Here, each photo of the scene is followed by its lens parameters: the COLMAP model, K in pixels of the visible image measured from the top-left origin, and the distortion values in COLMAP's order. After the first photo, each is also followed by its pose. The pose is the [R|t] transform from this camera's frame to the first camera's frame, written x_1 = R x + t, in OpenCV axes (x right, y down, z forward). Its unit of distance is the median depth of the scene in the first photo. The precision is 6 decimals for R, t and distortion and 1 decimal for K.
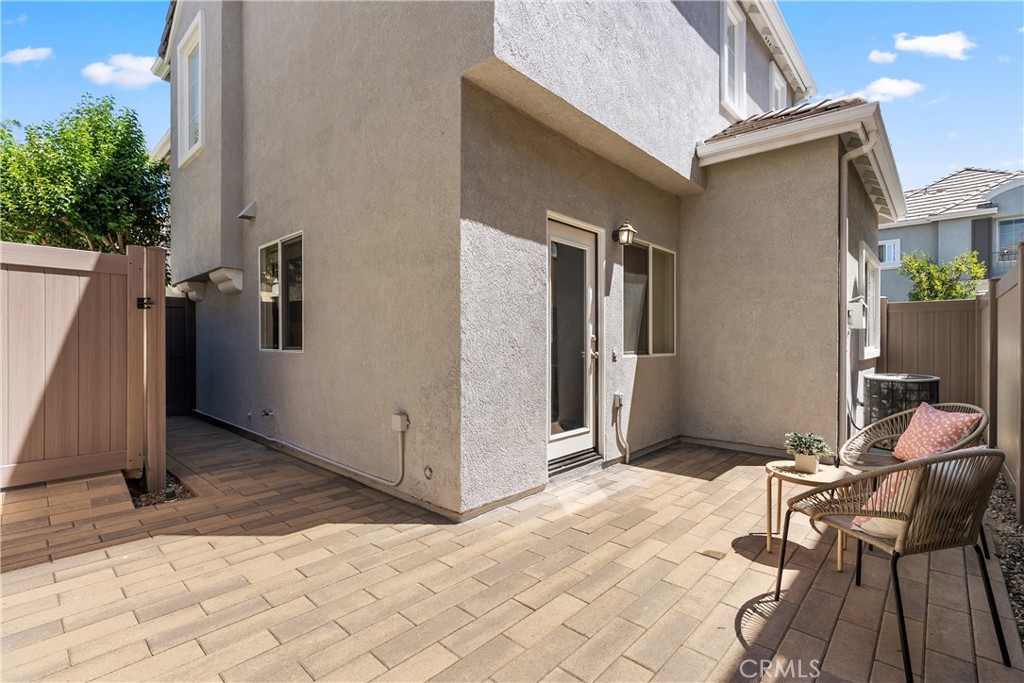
lens RADIAL K [[466.4, 0, 521.7], [0, 466.4, 345.3], [0, 0, 1]] dist [-0.014286, 0.006034]
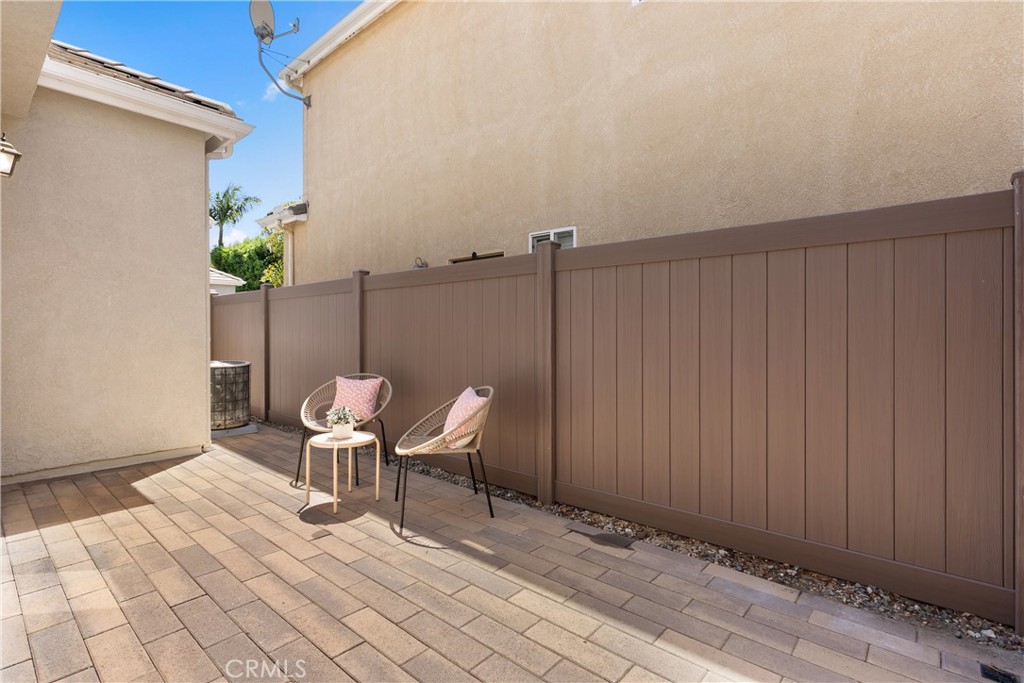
lens RADIAL K [[484.0, 0, 517.5], [0, 484.0, 330.7], [0, 0, 1]] dist [-0.003800, -0.000545]
pose [[-0.036354, 0.002120, 0.999337, -0.530906], [0.004687, 0.999987, -0.001950, -0.009493], [-0.999328, 0.004612, -0.036363, 0.437777]]
